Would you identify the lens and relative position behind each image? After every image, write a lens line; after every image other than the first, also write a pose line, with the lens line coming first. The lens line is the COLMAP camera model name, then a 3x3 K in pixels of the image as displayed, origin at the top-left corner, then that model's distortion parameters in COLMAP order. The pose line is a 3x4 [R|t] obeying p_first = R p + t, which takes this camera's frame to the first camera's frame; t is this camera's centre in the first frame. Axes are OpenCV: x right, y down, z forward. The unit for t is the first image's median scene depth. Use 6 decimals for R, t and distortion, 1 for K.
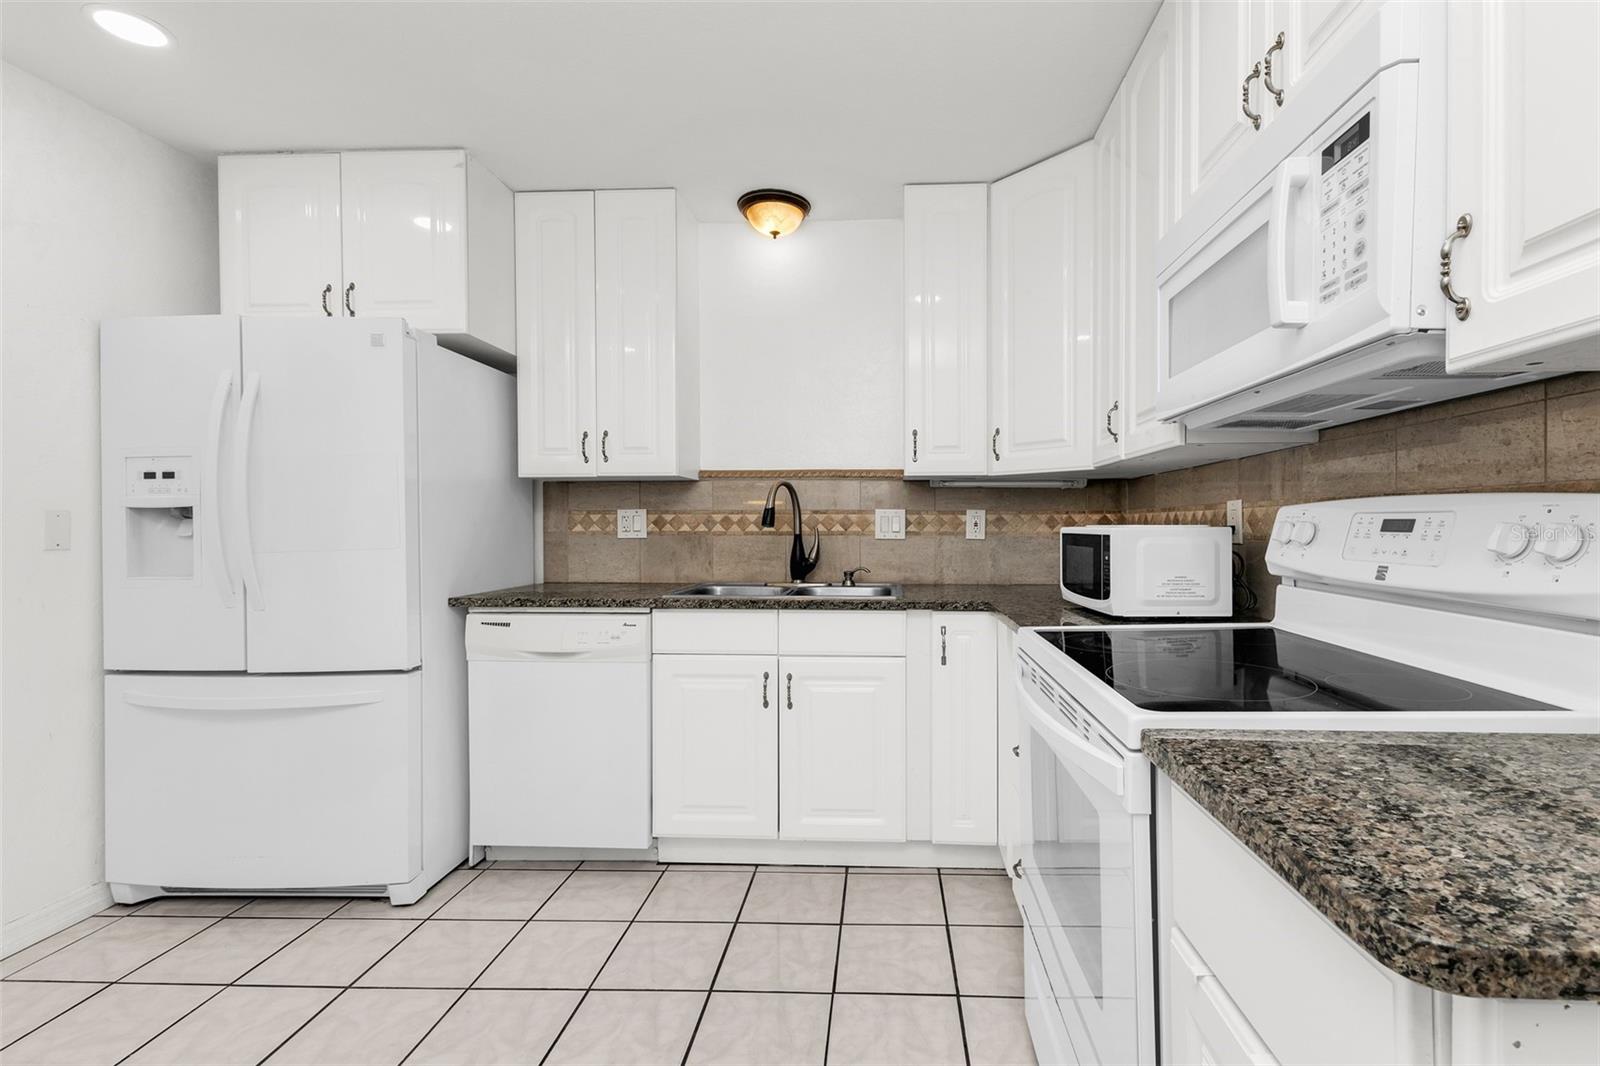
lens RADIAL K [[708.6, 0, 800.1], [0, 708.6, 528.0], [0, 0, 1]] dist [0.011305, 0.001221]
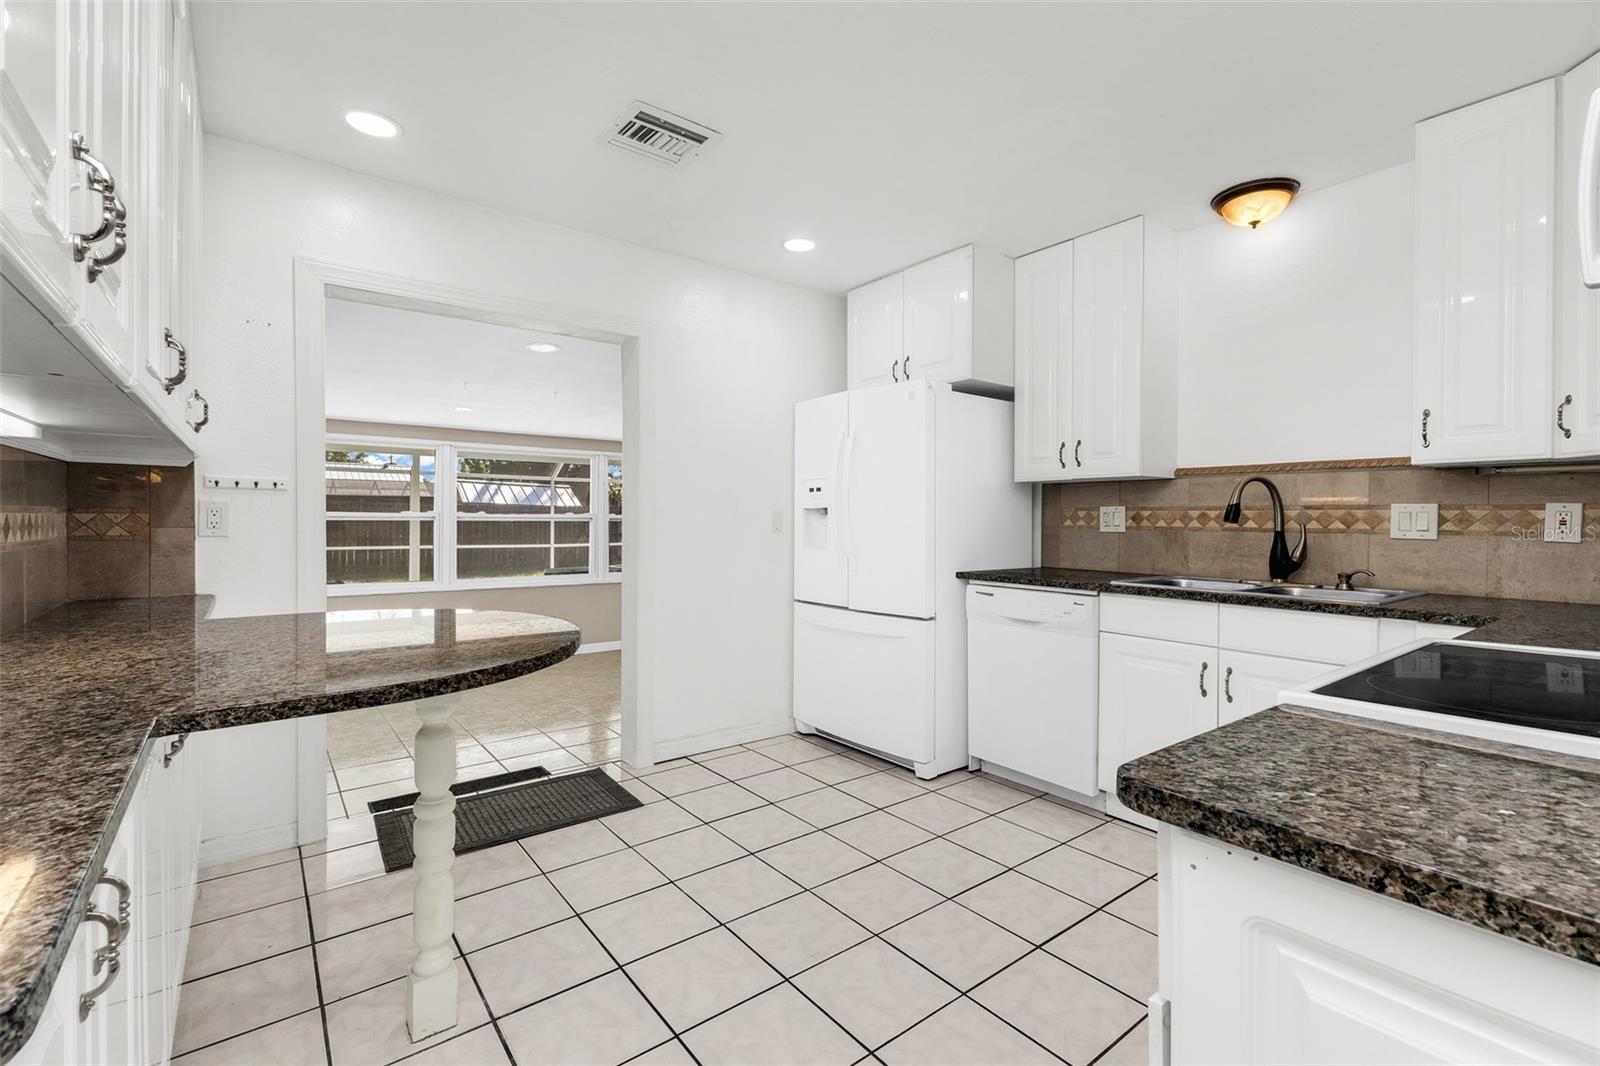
lens RADIAL K [[708.6, 0, 791.7], [0, 708.6, 520.6], [0, 0, 1]] dist [0.011305, 0.001221]
pose [[0.642156, 0.006900, -0.766543, 0.324578], [-0.010251, 0.999947, 0.000414, 0.001033], [0.766506, 0.007592, 0.642193, -0.122135]]
